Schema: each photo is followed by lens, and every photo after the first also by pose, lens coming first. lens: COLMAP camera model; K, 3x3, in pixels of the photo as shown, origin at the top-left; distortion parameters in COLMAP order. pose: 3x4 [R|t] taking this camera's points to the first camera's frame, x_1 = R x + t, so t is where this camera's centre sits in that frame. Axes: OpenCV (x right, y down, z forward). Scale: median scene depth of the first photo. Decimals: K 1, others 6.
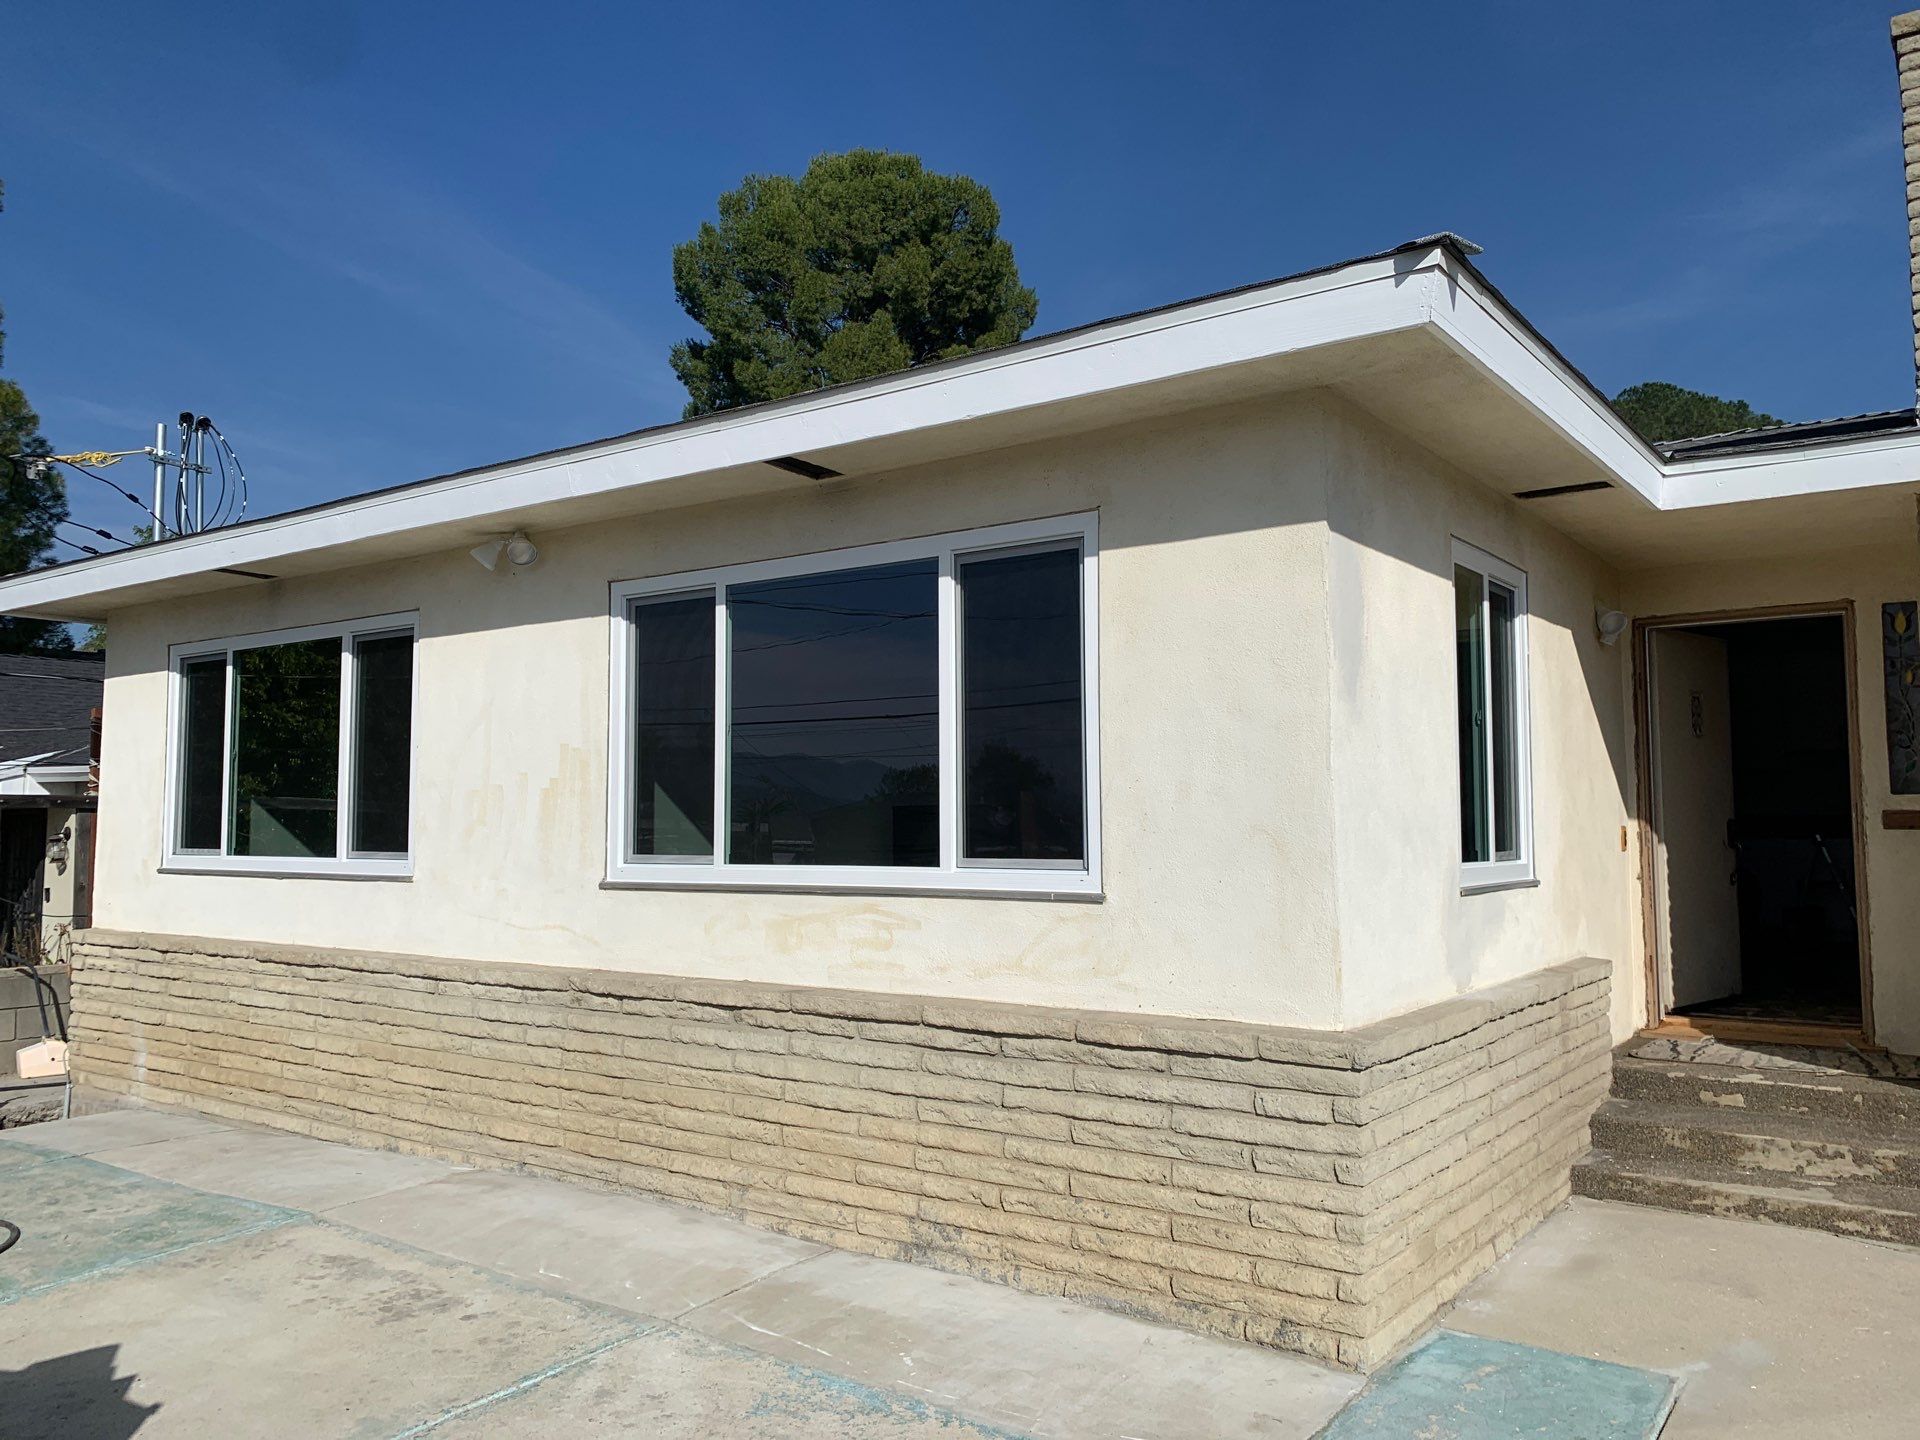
lens RADIAL K [[1466.8, 0, 947.3], [0, 1466.8, 713.4], [0, 0, 1]] dist [0.032382, -0.023616]
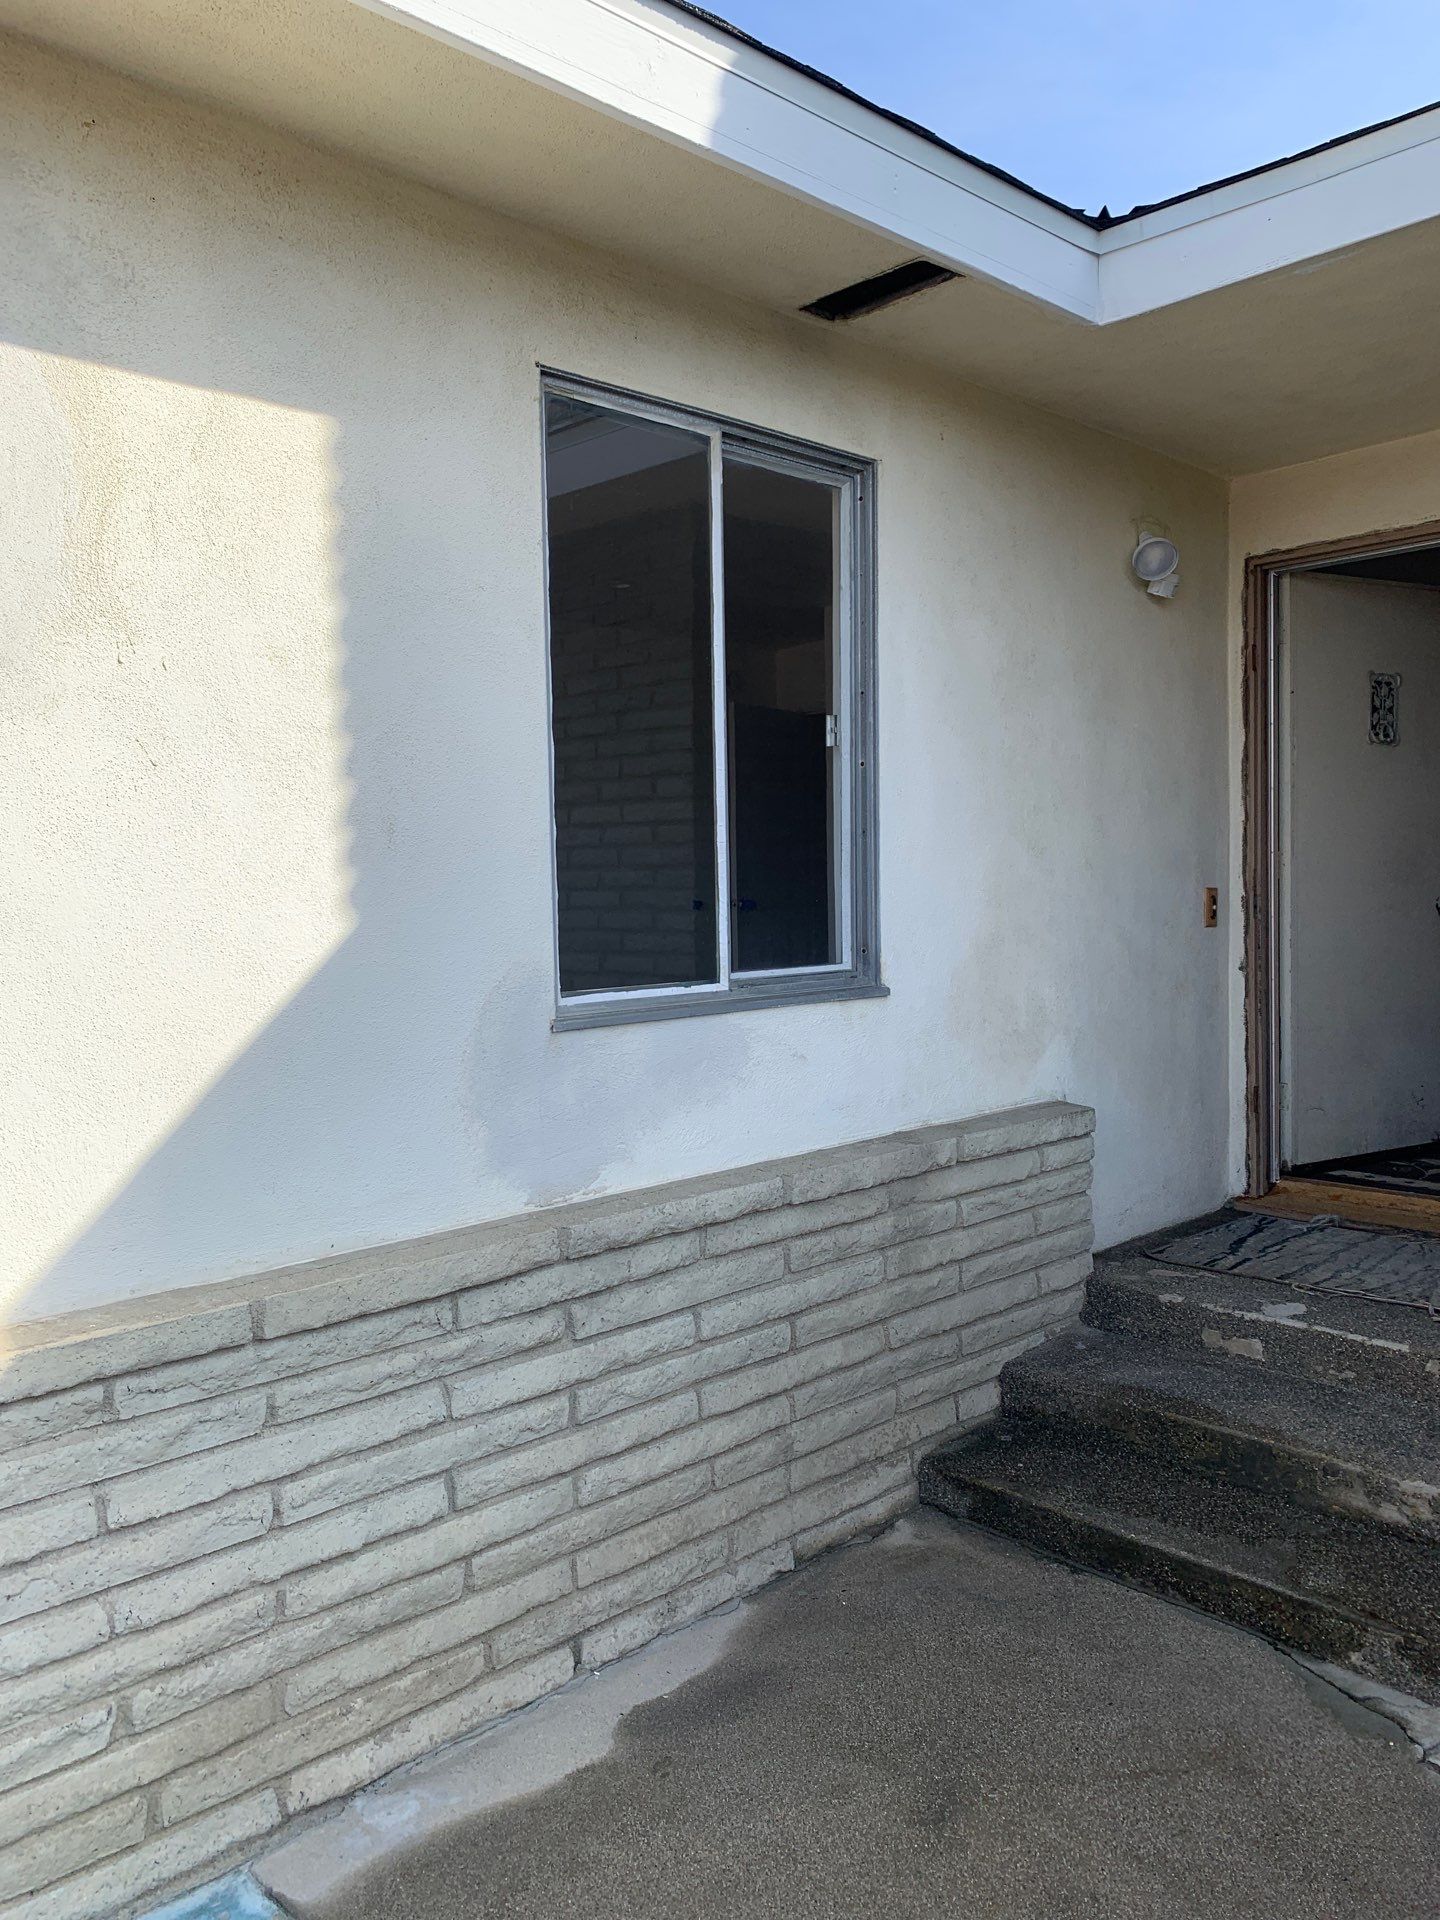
lens RADIAL K [[1487.4, 0, 713.3], [0, 1487.4, 929.6], [0, 0, 1]] dist [0.019943, -0.005663]
pose [[0.984707, -0.008649, -0.174001, 0.447632], [0.028101, 0.993574, 0.109644, 0.021839], [0.171935, -0.112857, 0.978622, 0.411337]]
